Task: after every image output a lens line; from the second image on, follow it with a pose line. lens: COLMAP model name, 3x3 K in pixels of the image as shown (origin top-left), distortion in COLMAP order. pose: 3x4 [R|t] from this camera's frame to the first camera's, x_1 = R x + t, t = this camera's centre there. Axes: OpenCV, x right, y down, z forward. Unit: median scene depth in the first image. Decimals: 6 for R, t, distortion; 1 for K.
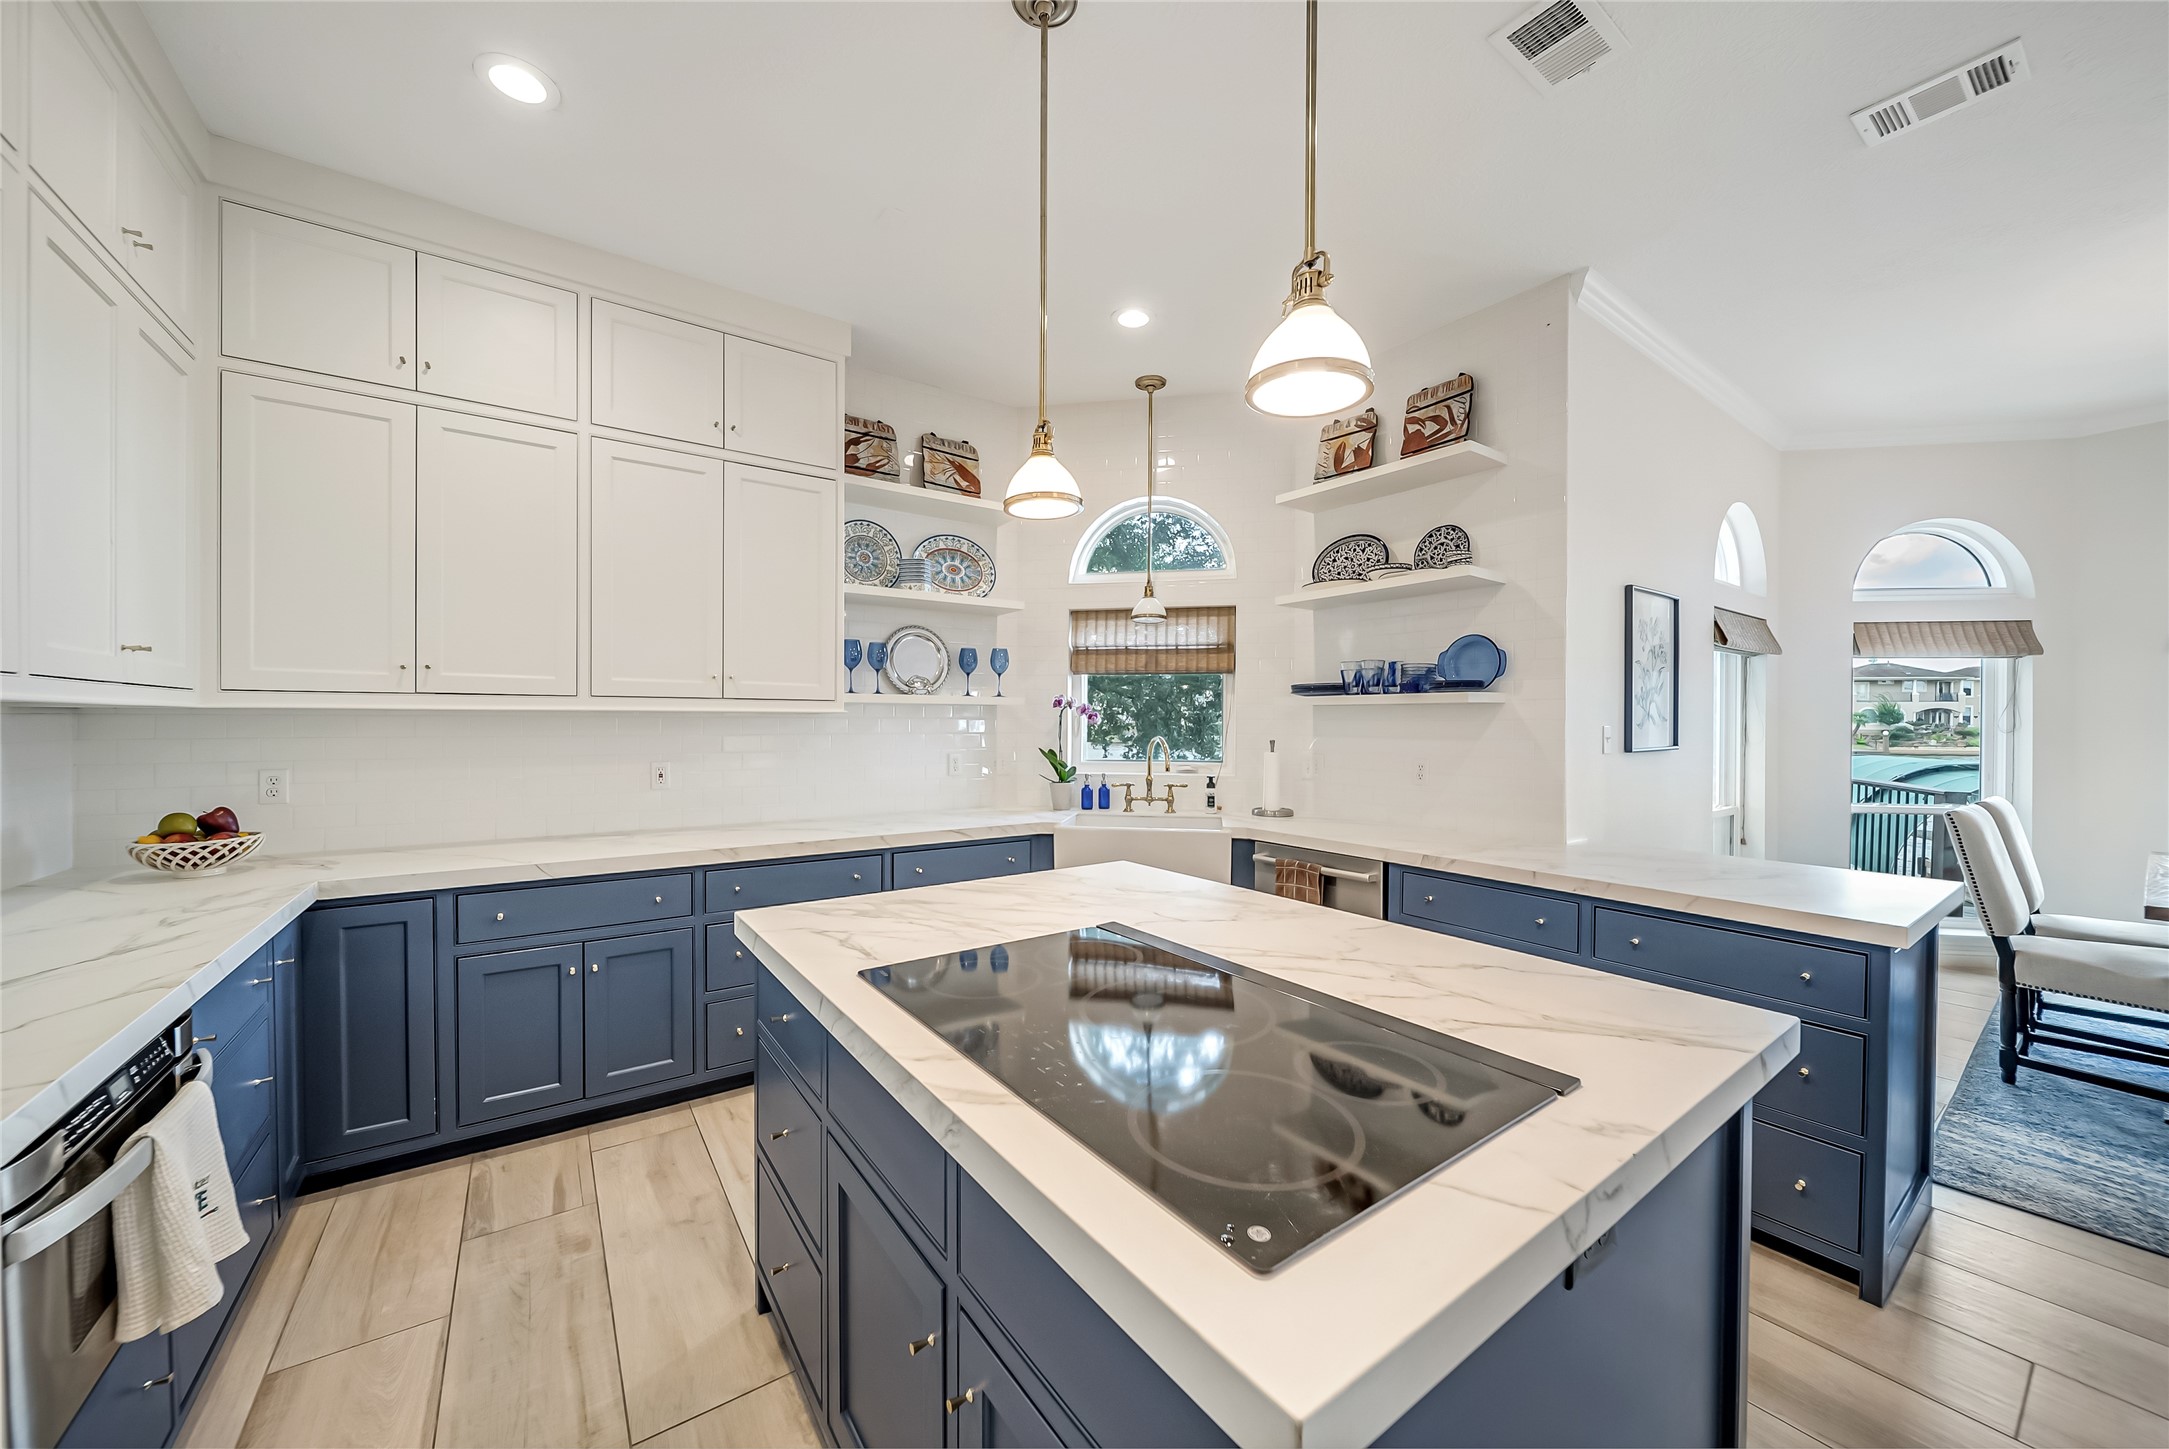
lens RADIAL K [[785.1, 0, 1109.6], [0, 785.1, 728.4], [0, 0, 1]] dist [0.009914, 0.000052]
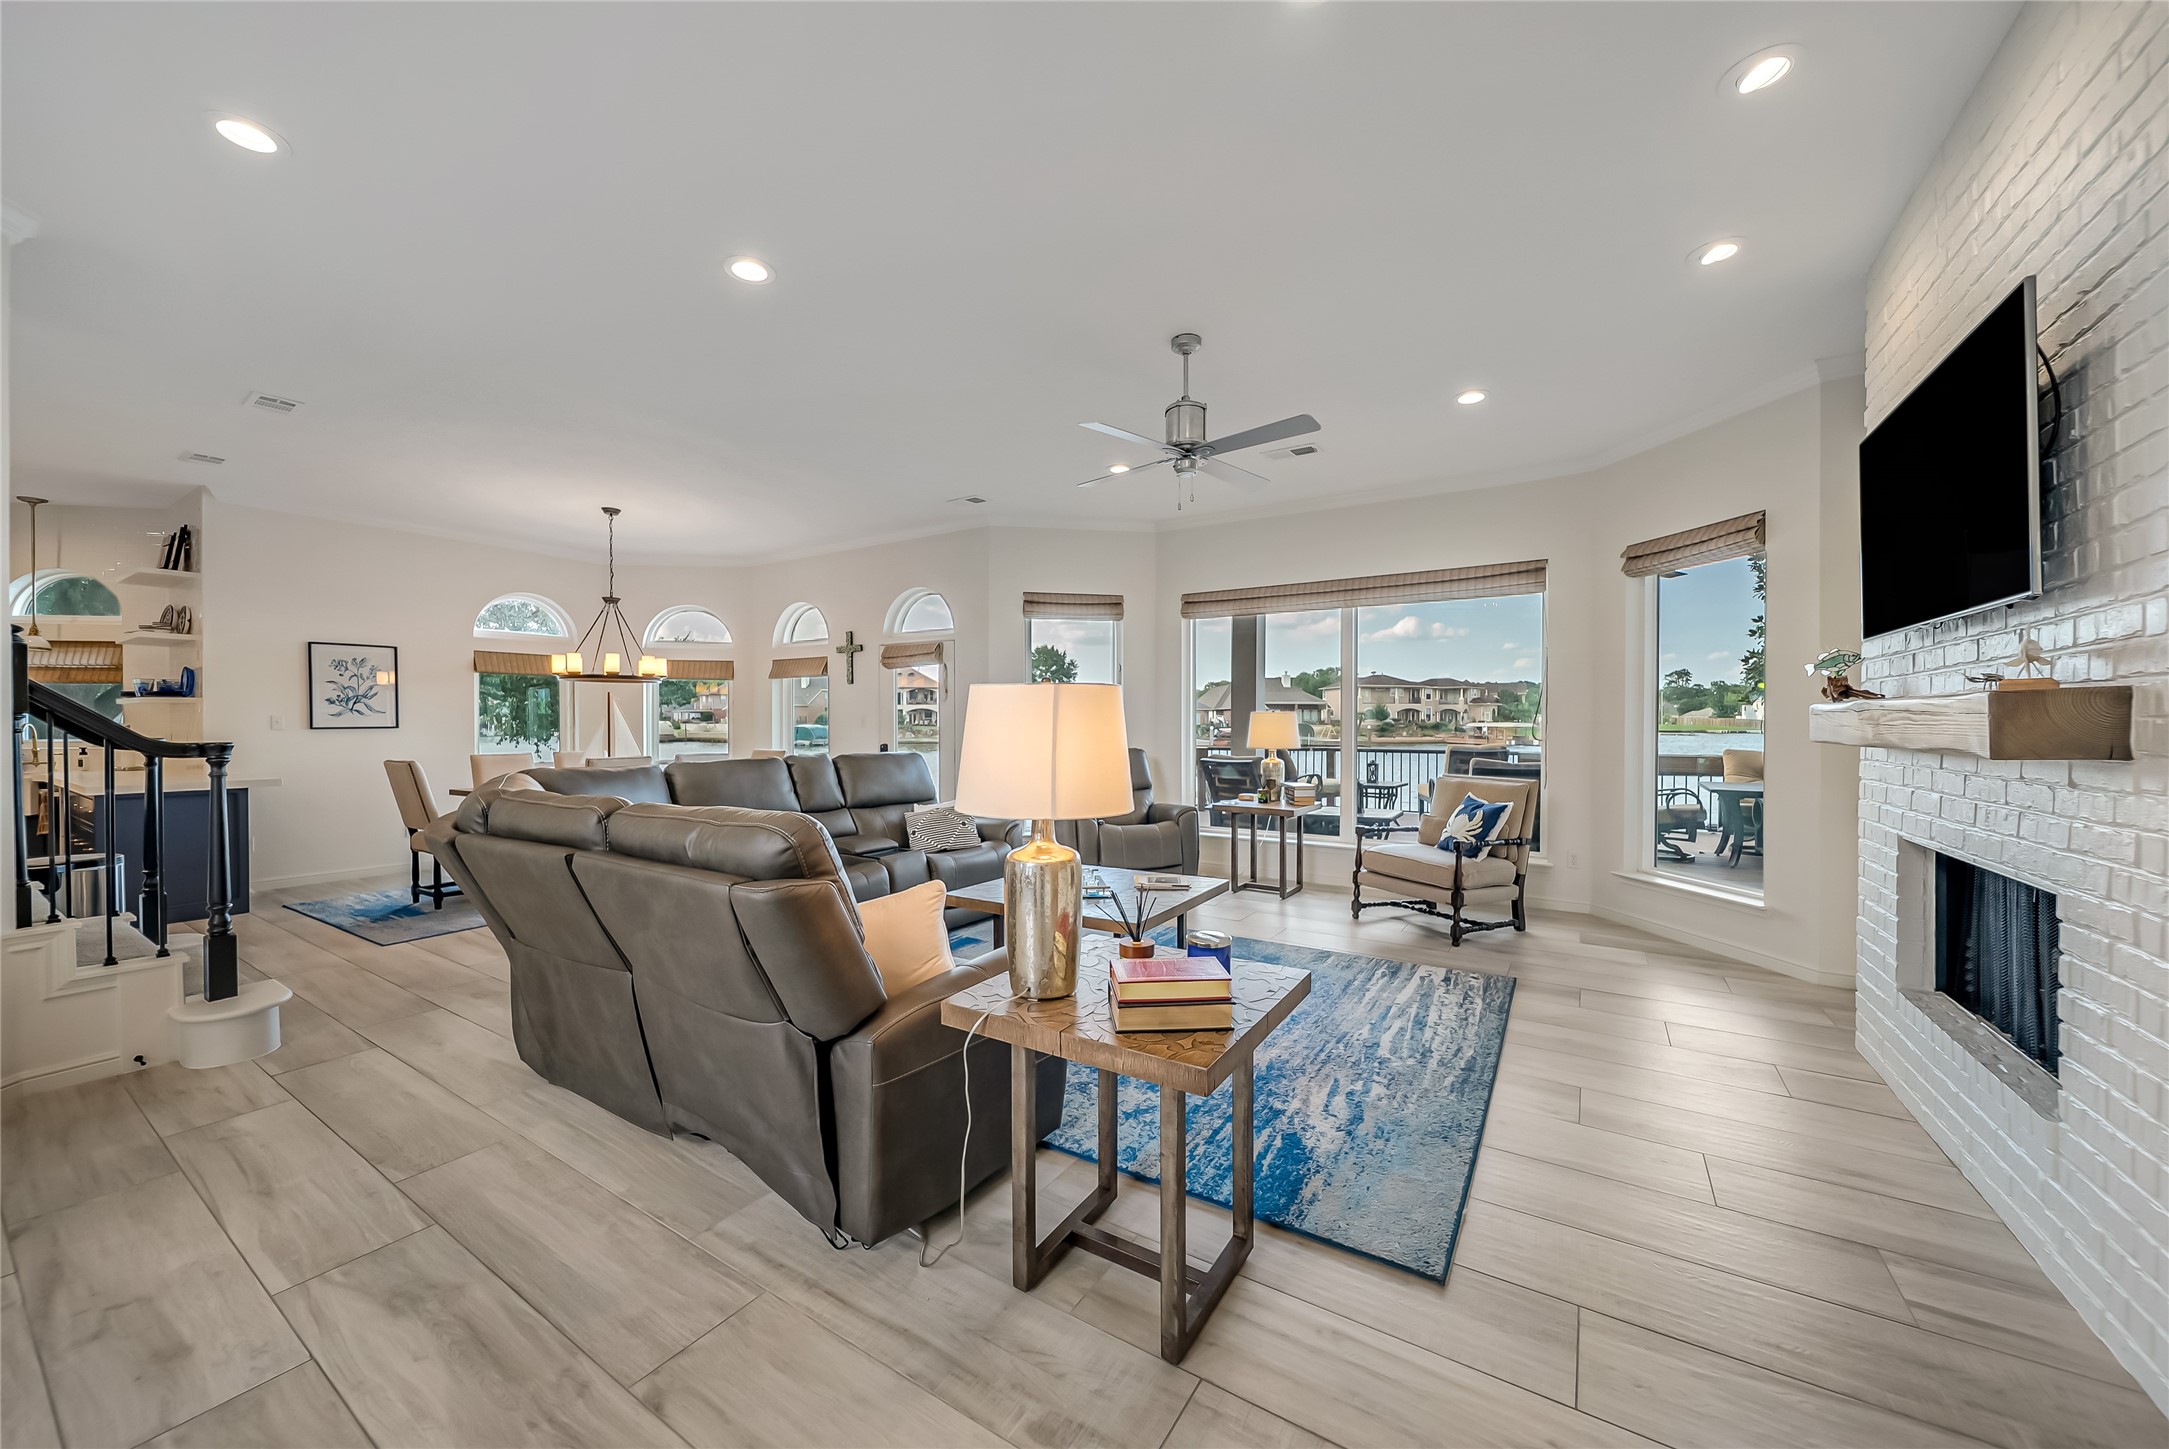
lens RADIAL K [[779.7, 0, 1086.2], [0, 779.7, 734.9], [0, 0, 1]] dist [0.000293, -0.000023]
pose [[0.935318, -0.012349, 0.353593, 1.498614], [0.009636, 0.999909, 0.009431, 0.038619], [-0.353677, -0.005414, 0.935352, -1.231040]]
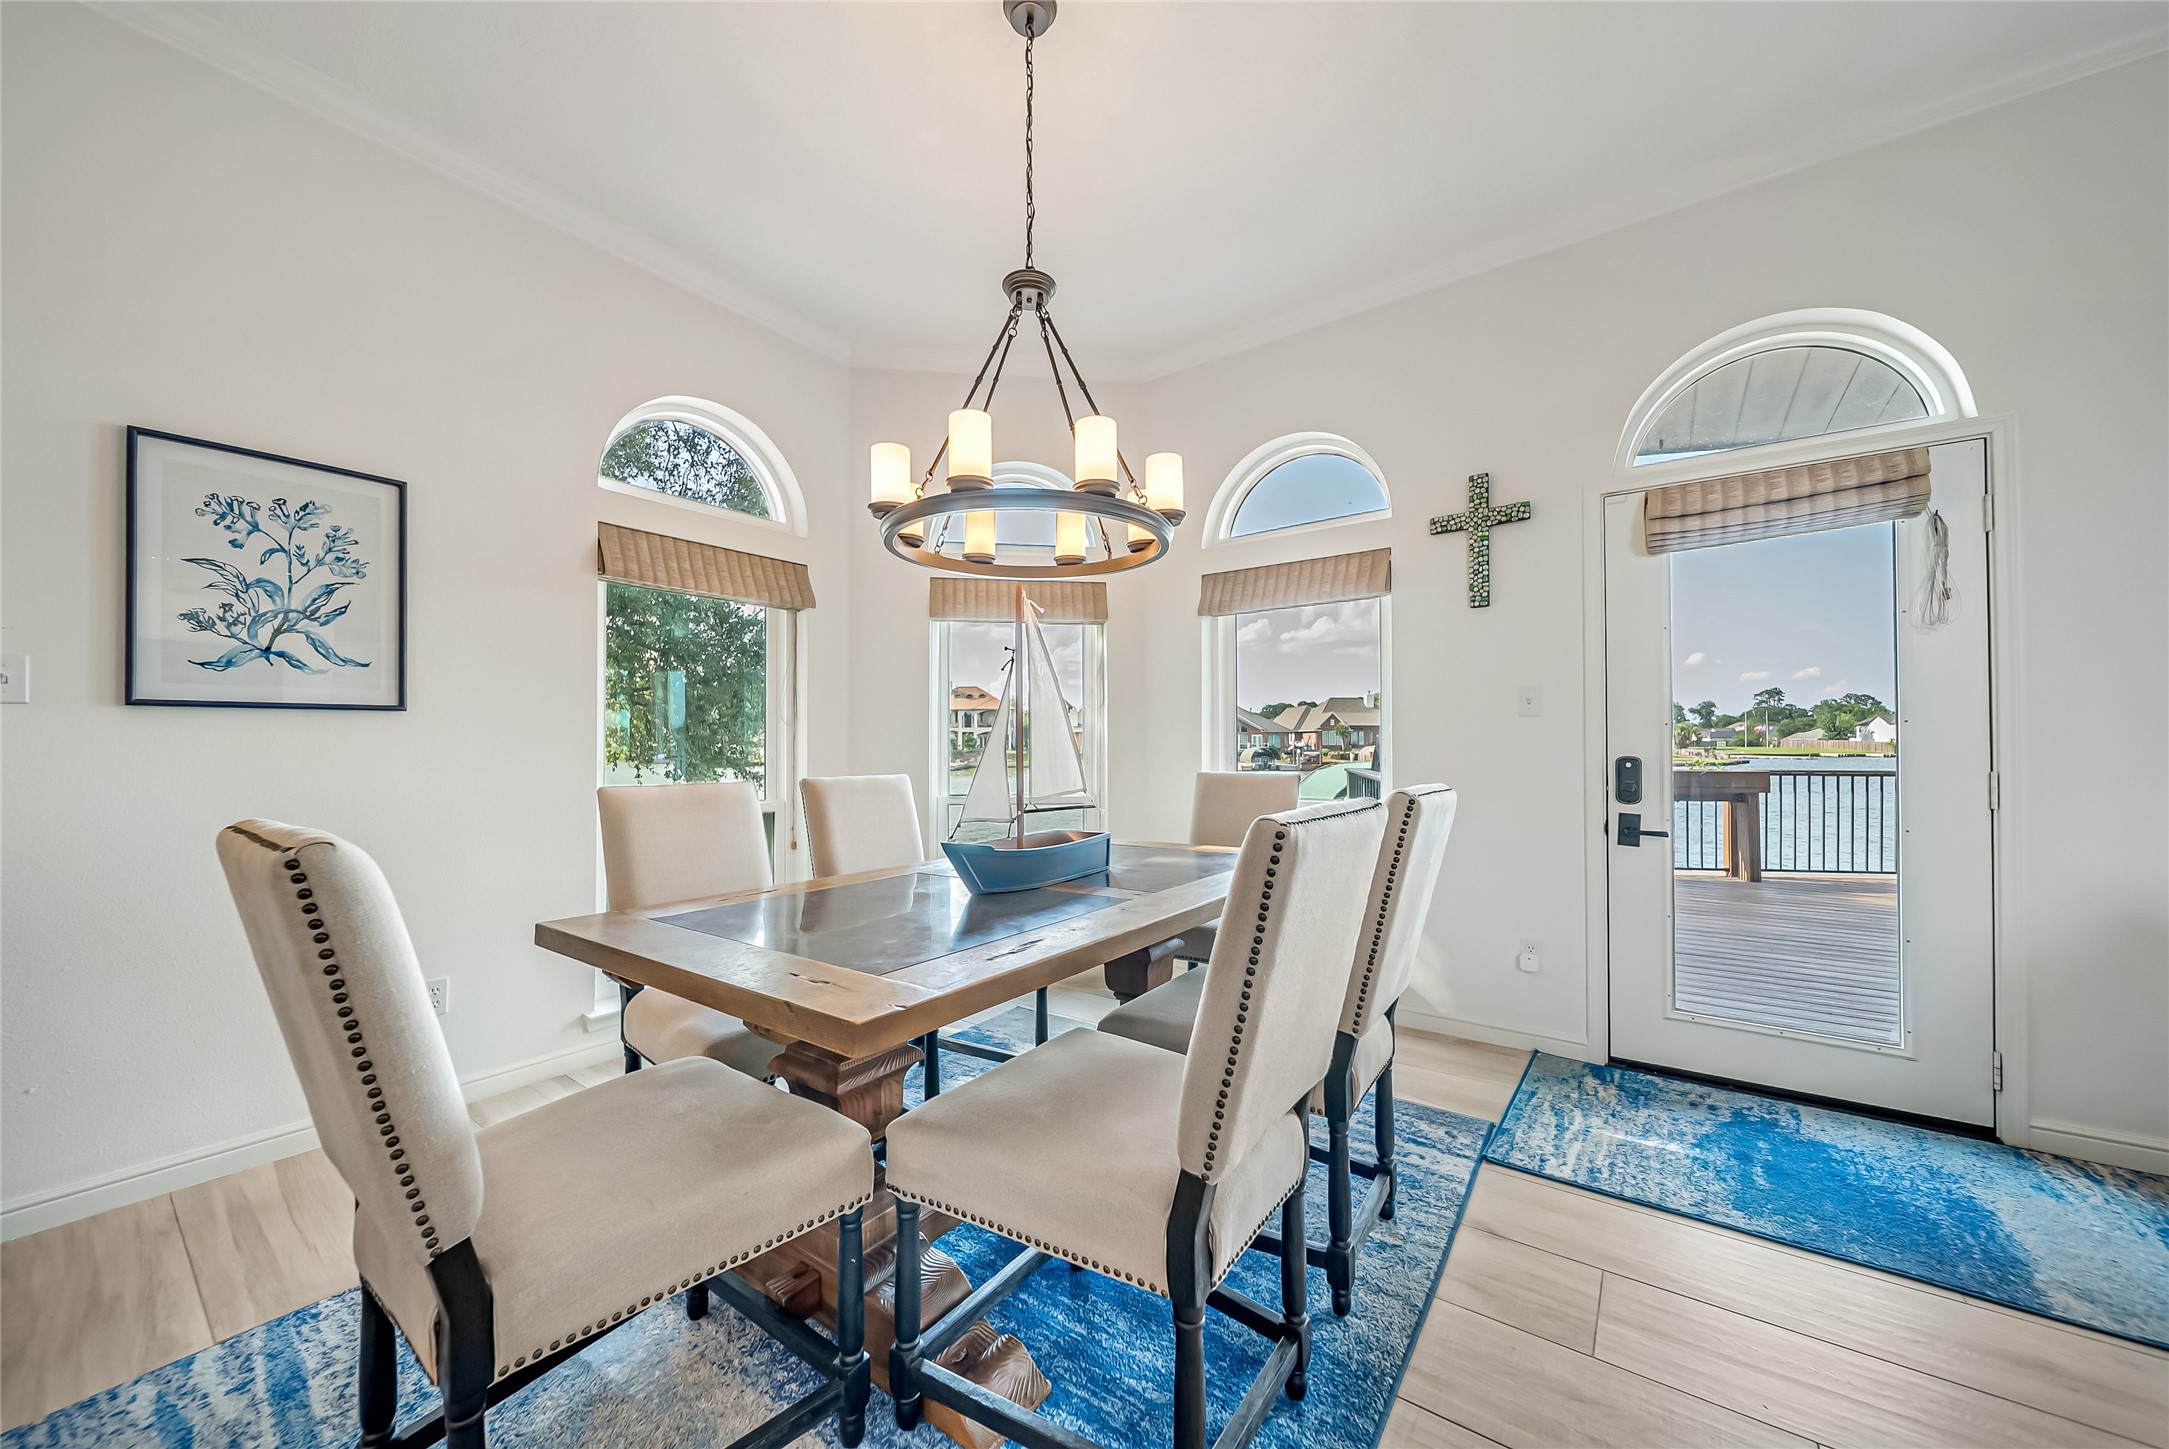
lens RADIAL K [[791.5, 0, 1079.6], [0, 791.5, 736.7], [0, 0, 1]] dist [-0.001353, -0.000127]
pose [[0.958101, -0.003988, 0.286402, 1.006259], [0.009824, 0.999772, -0.018942, 0.066170], [-0.286261, 0.020962, 0.957922, 0.210029]]
